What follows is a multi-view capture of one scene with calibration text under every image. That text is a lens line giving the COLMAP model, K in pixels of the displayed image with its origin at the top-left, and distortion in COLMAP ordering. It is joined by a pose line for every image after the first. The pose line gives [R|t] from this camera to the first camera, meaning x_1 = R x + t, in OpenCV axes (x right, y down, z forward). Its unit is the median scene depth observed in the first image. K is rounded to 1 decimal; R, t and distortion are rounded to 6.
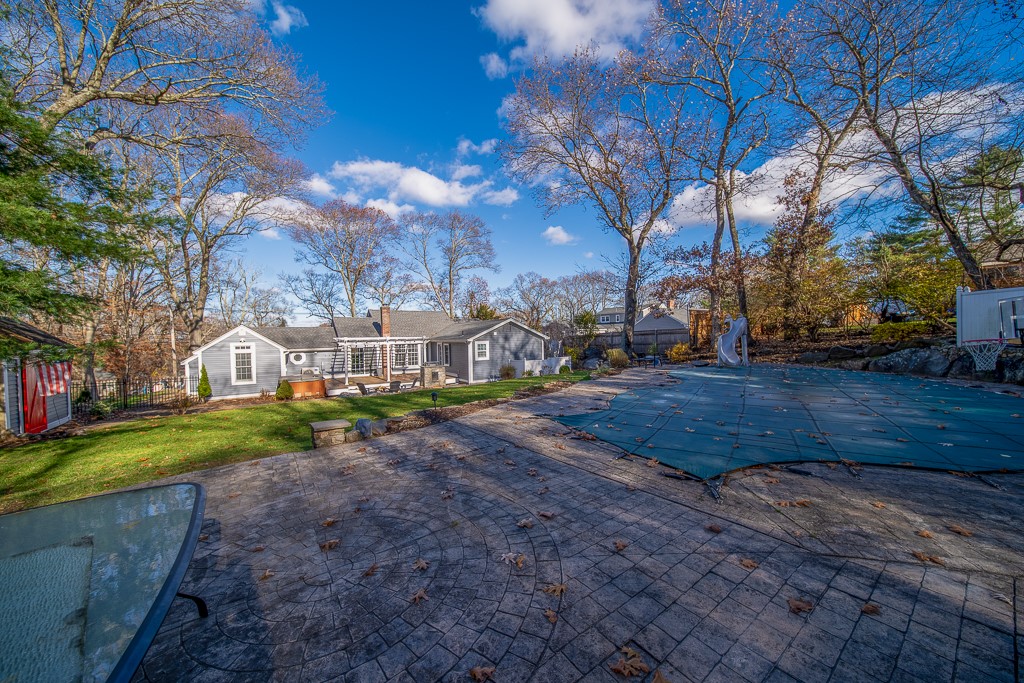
lens RADIAL K [[366.9, 0, 511.5], [0, 366.9, 344.6], [0, 0, 1]] dist [-0.003679, -0.000387]
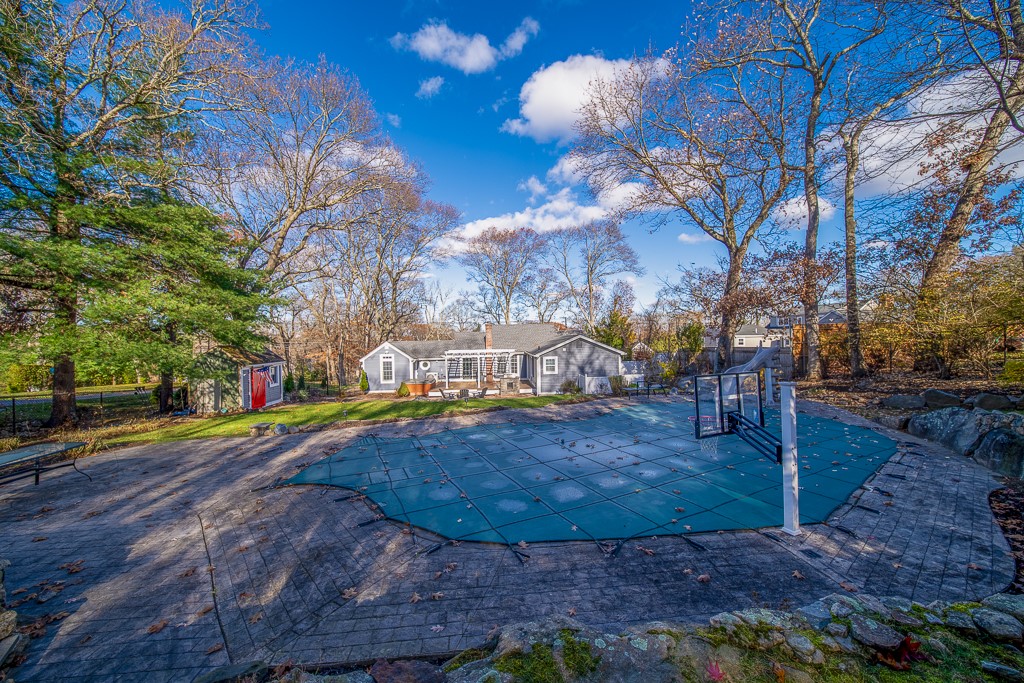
lens RADIAL K [[366.9, 0, 511.5], [0, 366.9, 344.6], [0, 0, 1]] dist [-0.003679, -0.000387]
pose [[0.867642, 0.011888, -0.497047, 0.342992], [-0.008992, 0.999926, 0.008218, -0.050266], [0.497108, -0.002661, 0.867685, -0.000279]]
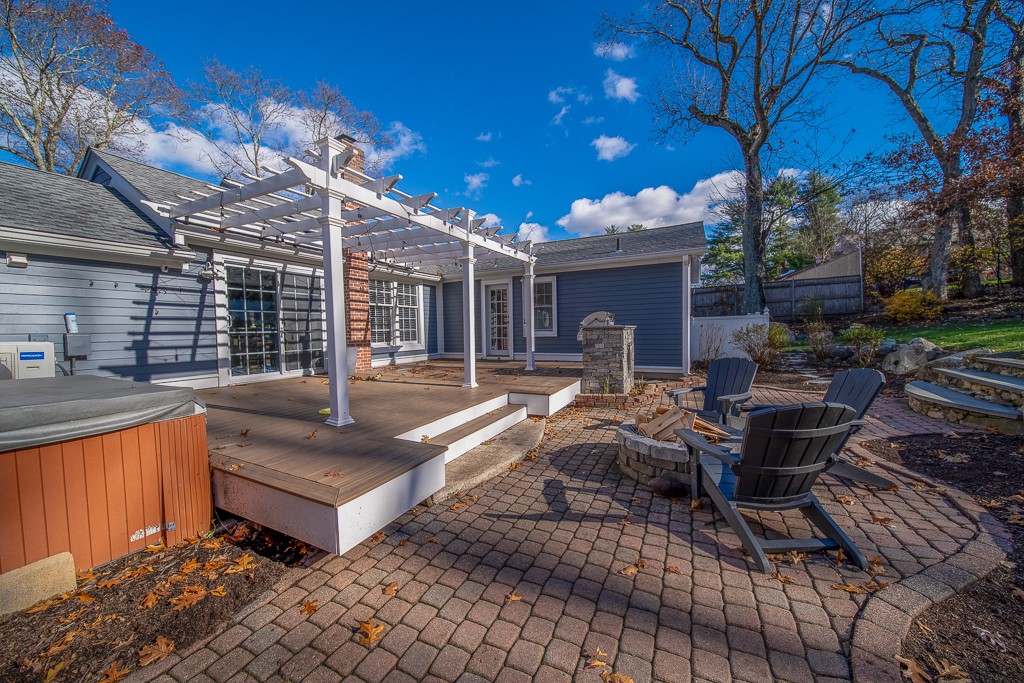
lens RADIAL K [[366.9, 0, 511.5], [0, 366.9, 344.6], [0, 0, 1]] dist [-0.003679, -0.000387]
pose [[0.860274, -0.021452, 0.509381, -0.420852], [0.015103, 0.999748, 0.016596, 0.063388], [-0.509609, -0.006584, 0.860381, 0.728641]]
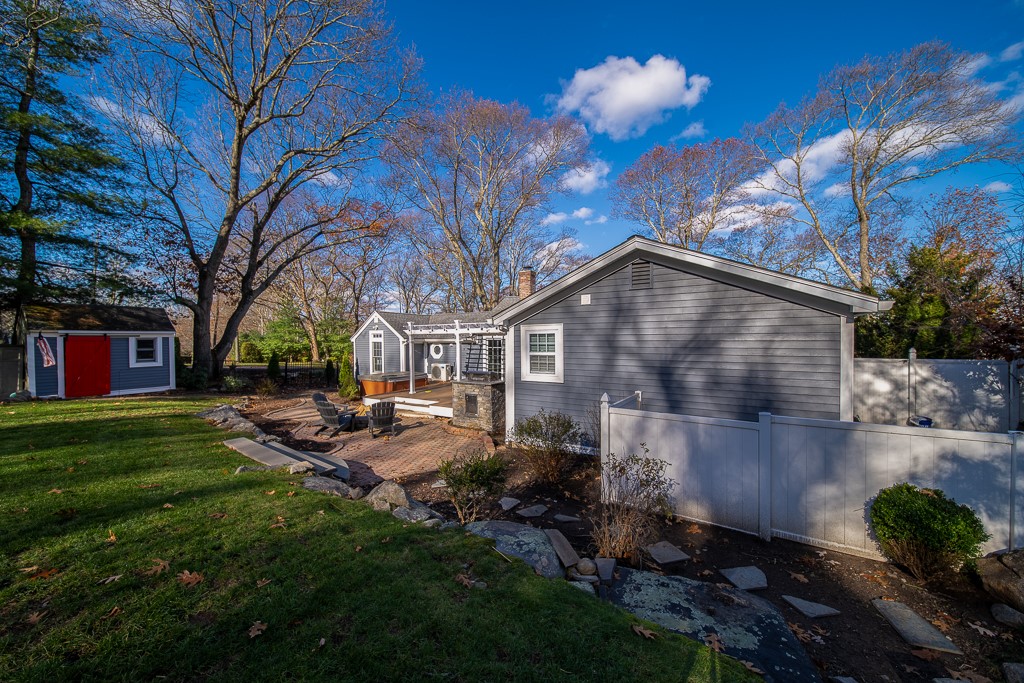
lens RADIAL K [[365.3, 0, 512.0], [0, 365.3, 341.5], [0, 0, 1]] dist [-0.001636, -0.000441]
pose [[0.418721, 0.022329, -0.907840, 0.201668], [-0.020340, 0.999677, 0.015207, 0.001542], [0.907887, 0.012098, 0.419040, 0.797092]]
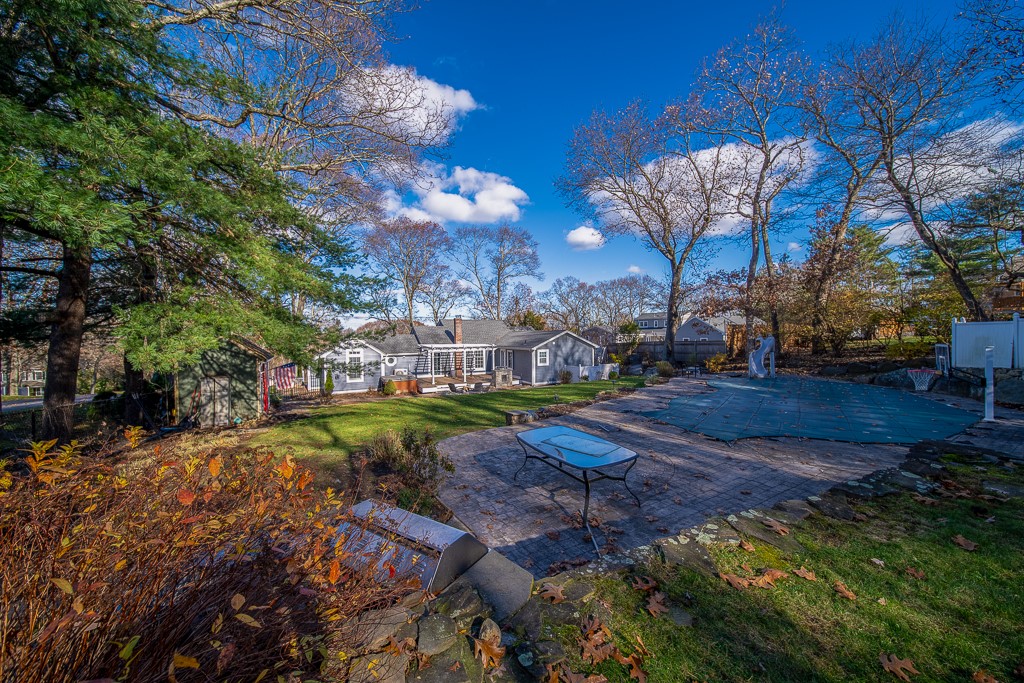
lens RADIAL K [[366.9, 0, 511.5], [0, 366.9, 344.6], [0, 0, 1]] dist [-0.003679, -0.000387]
pose [[0.996590, 0.013353, -0.081426, -0.082266], [-0.012945, 0.999901, 0.005533, -0.029149], [0.081492, -0.004460, 0.996664, -0.179804]]
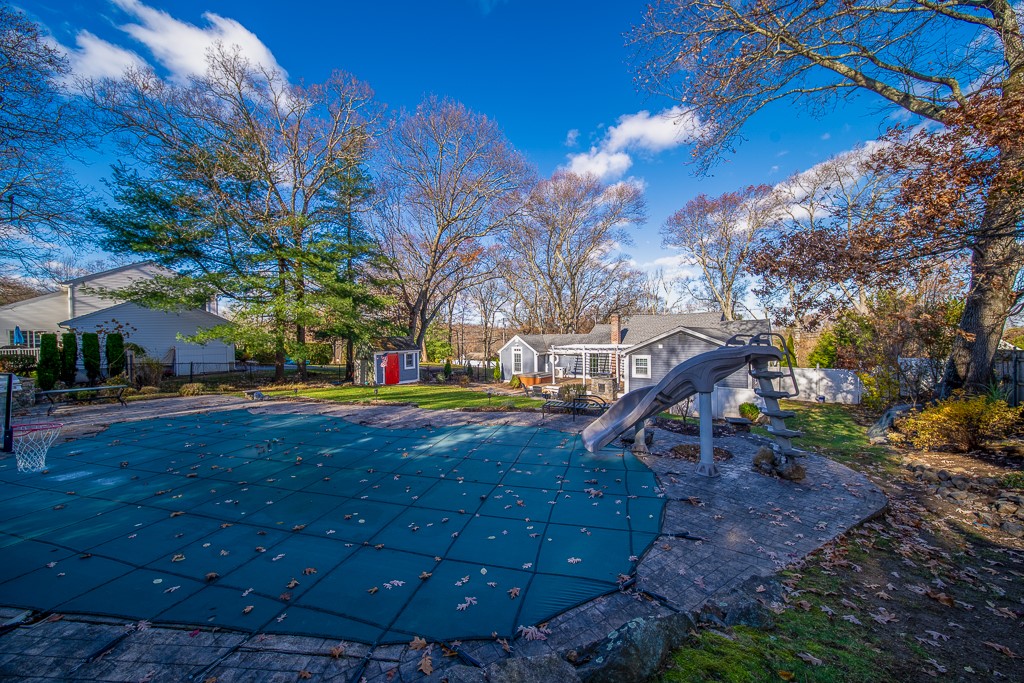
lens RADIAL K [[366.9, 0, 511.5], [0, 366.9, 344.6], [0, 0, 1]] dist [-0.003679, -0.000387]
pose [[0.318943, 0.035744, -0.947100, 0.592857], [-0.013557, 0.999358, 0.033151, -0.054781], [0.947677, 0.002267, 0.319223, 0.427502]]
